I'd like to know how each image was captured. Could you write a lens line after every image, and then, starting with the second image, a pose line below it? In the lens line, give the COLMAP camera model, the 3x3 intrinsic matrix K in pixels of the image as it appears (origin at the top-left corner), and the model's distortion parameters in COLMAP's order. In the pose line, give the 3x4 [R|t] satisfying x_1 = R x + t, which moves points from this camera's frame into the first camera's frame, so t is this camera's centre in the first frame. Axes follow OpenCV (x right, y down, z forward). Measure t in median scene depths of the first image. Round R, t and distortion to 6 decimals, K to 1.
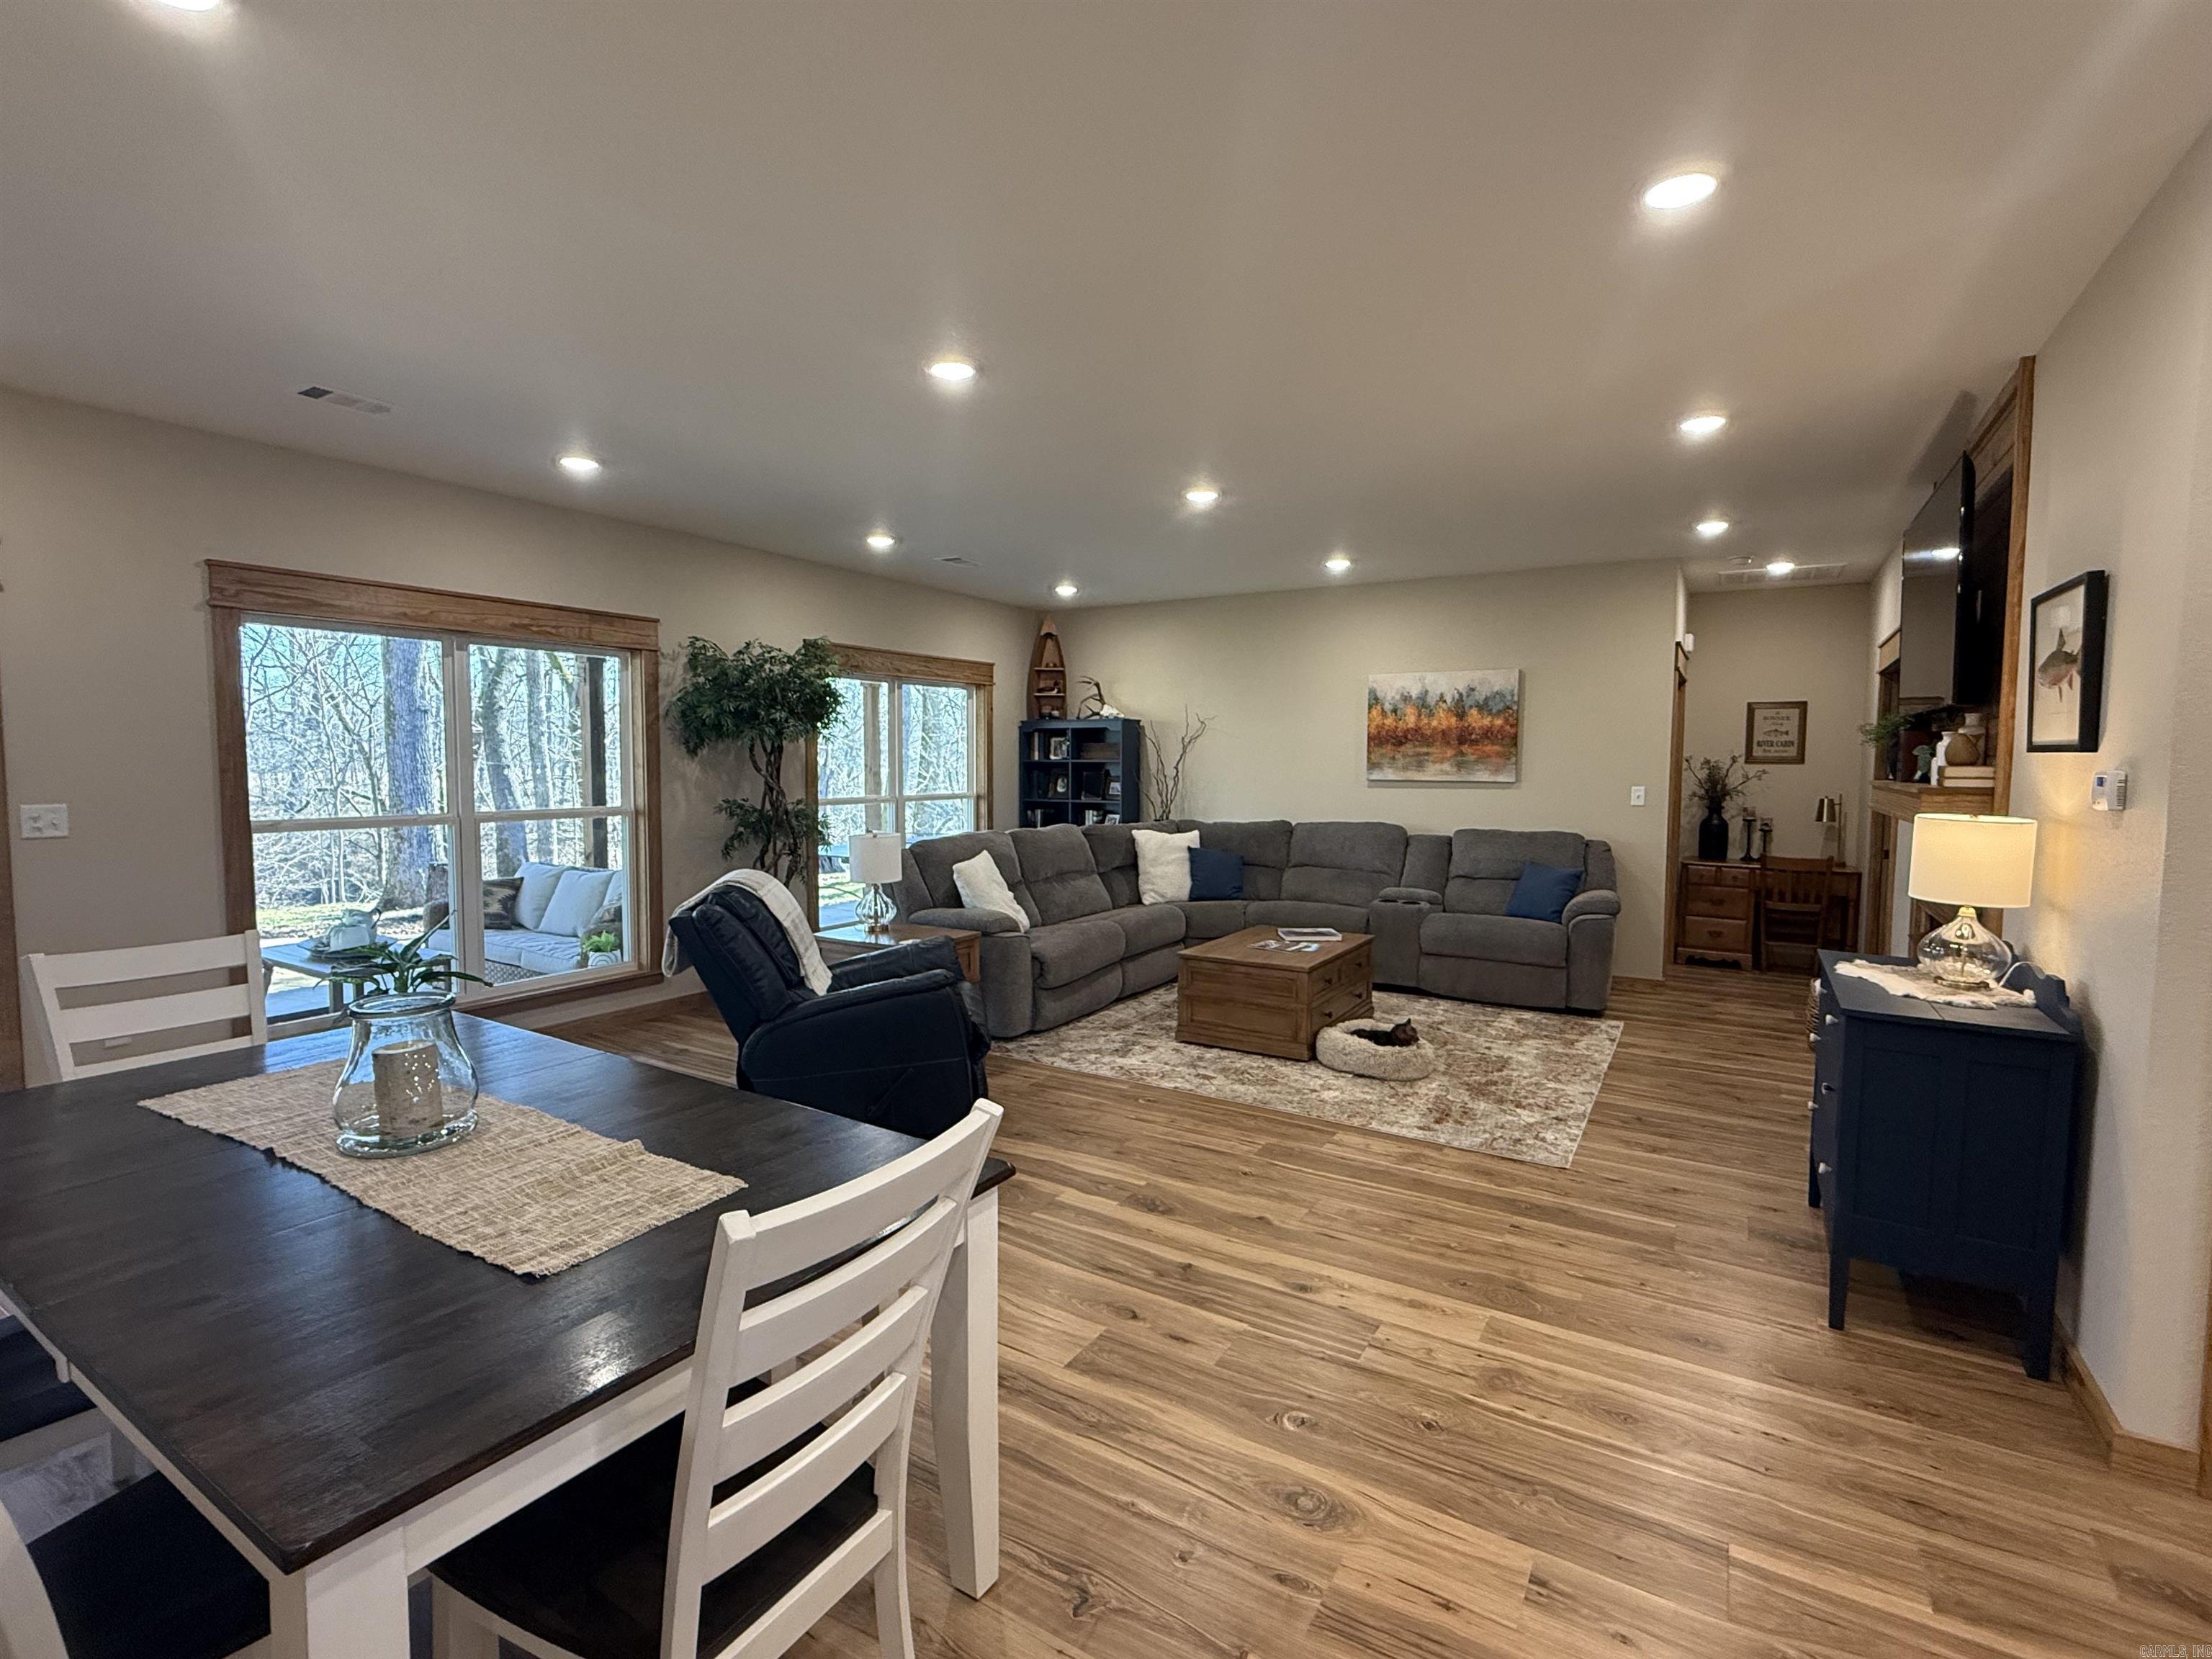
lens RADIAL K [[1026.5, 0, 1109.5], [0, 1026.5, 828.7], [0, 0, 1]] dist [0.000894, 0.000343]
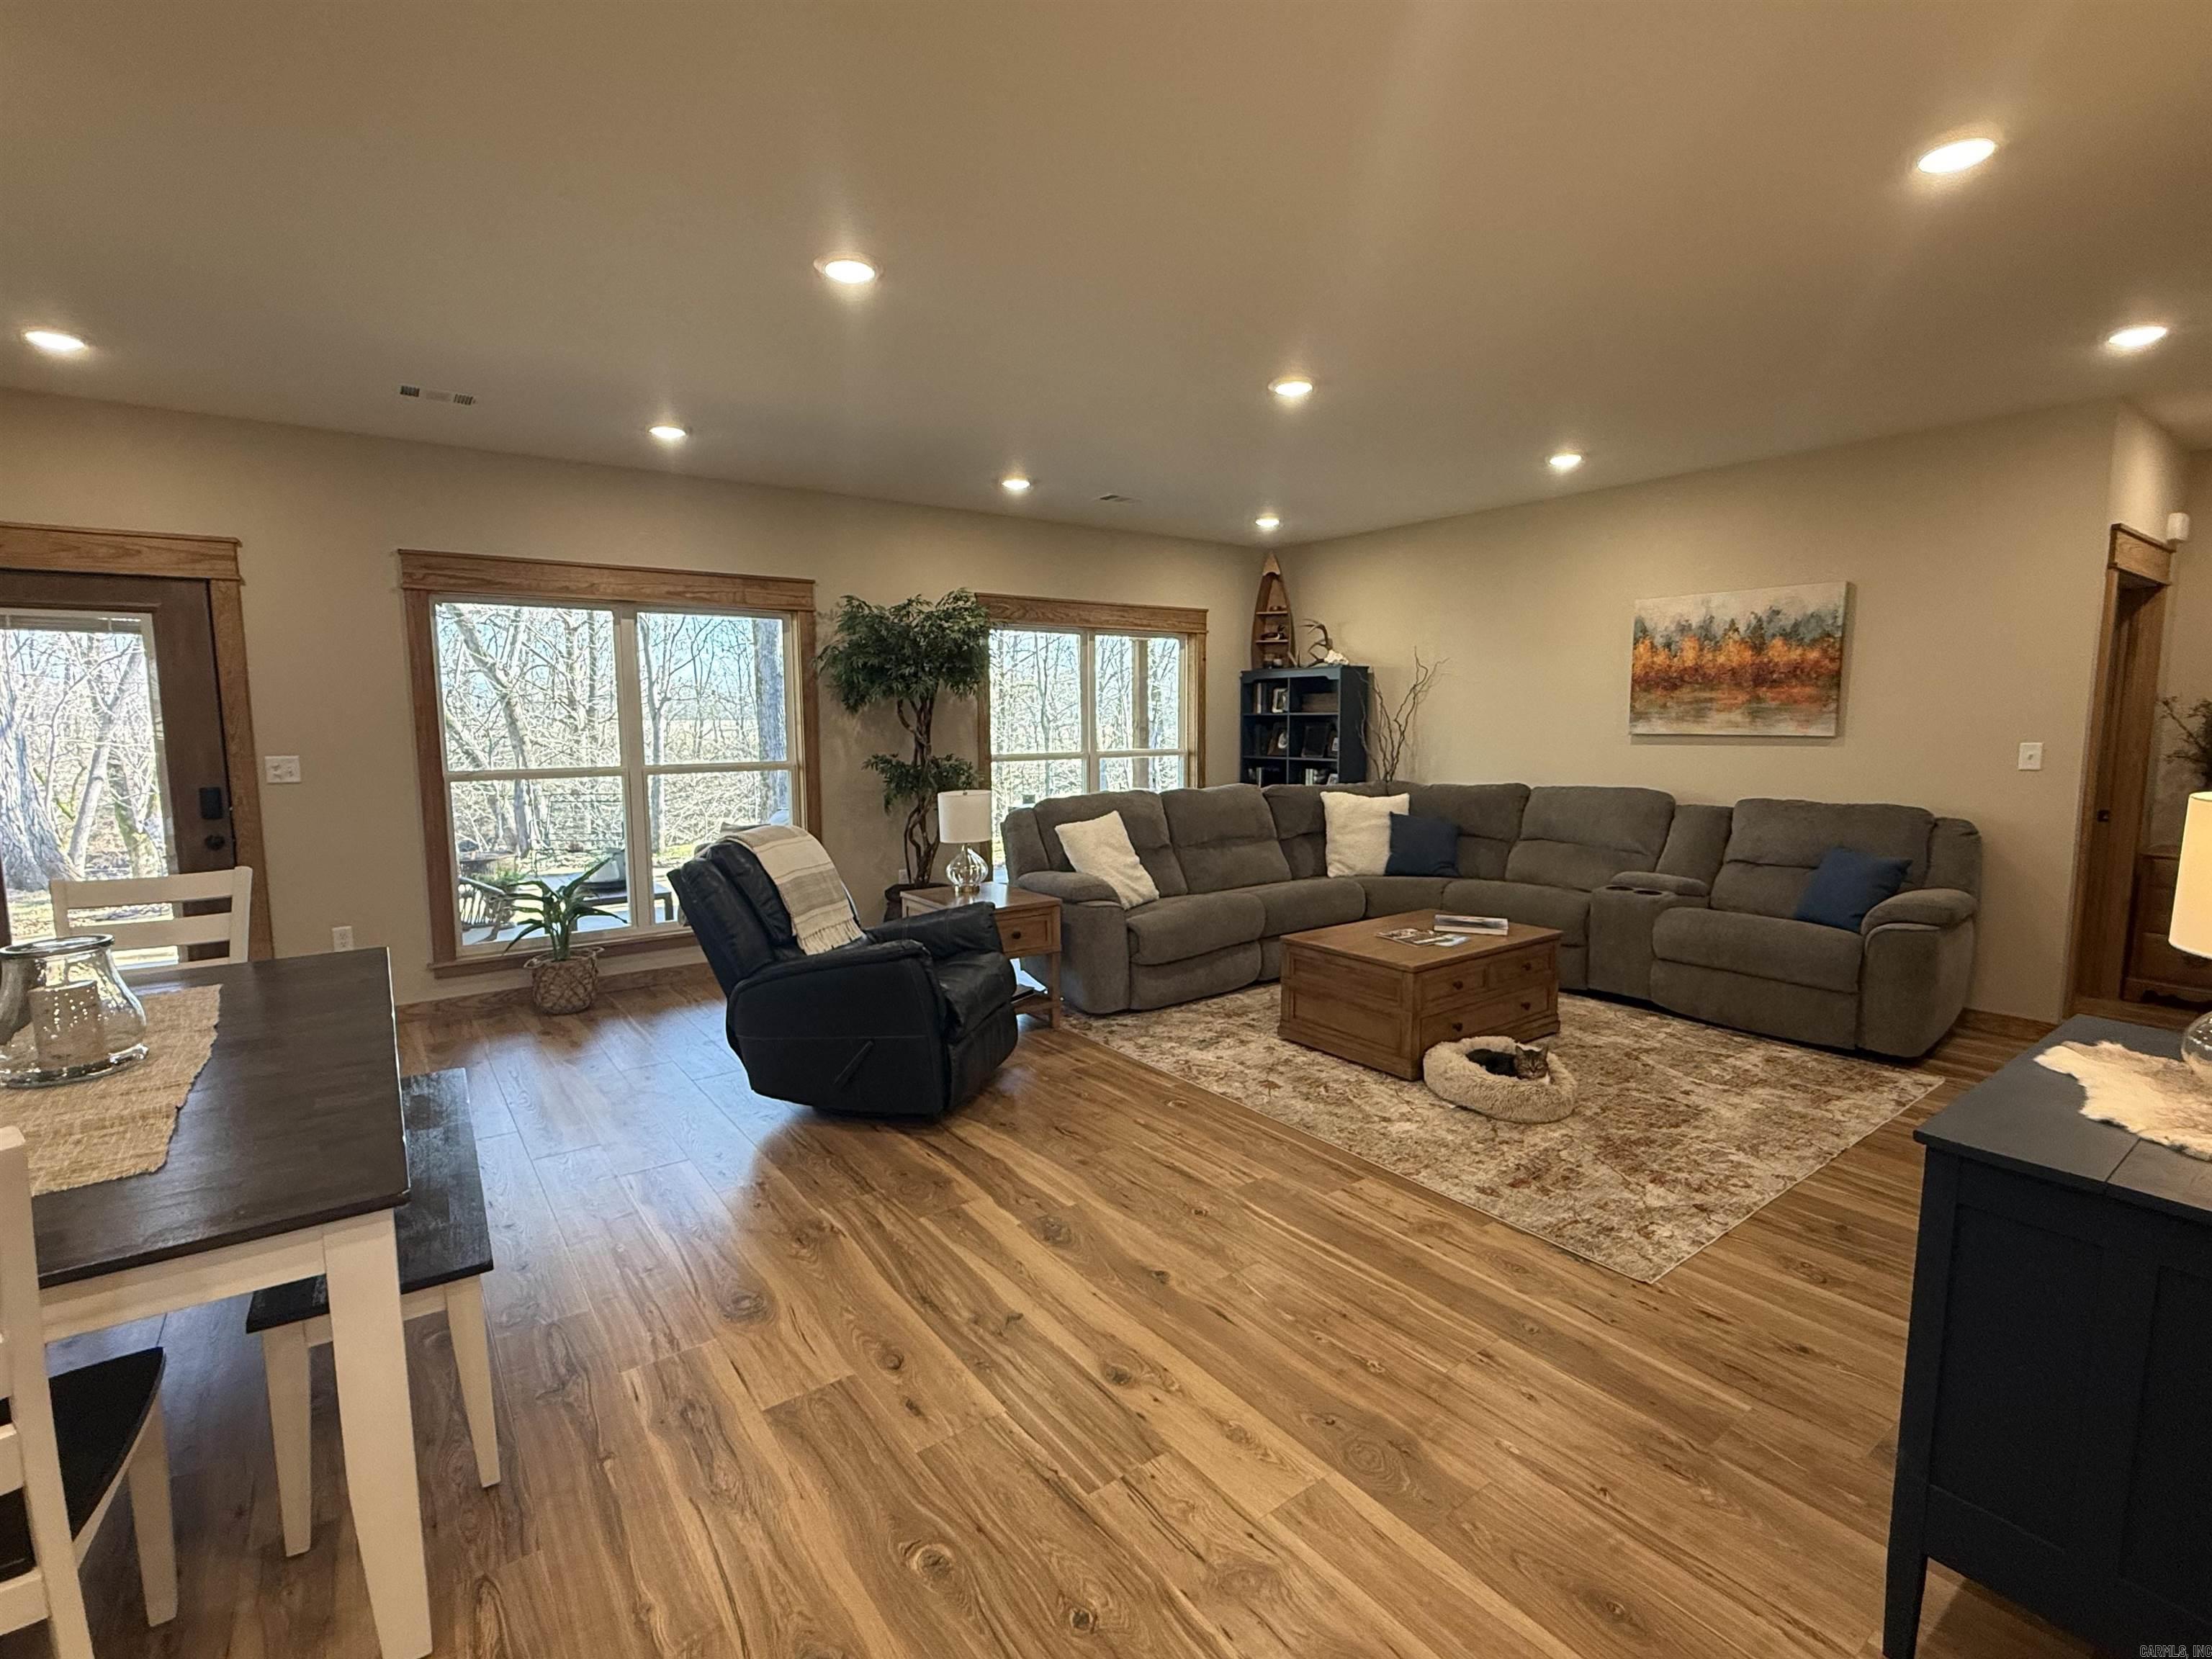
lens RADIAL K [[1026.5, 0, 1103.1], [0, 1026.5, 833.4], [0, 0, 1]] dist [0.000894, 0.000343]
pose [[0.924554, 0.033759, -0.379552, 0.239696], [-0.015865, 0.998614, 0.050175, -0.005693], [0.380720, -0.040368, 0.923809, 0.145192]]
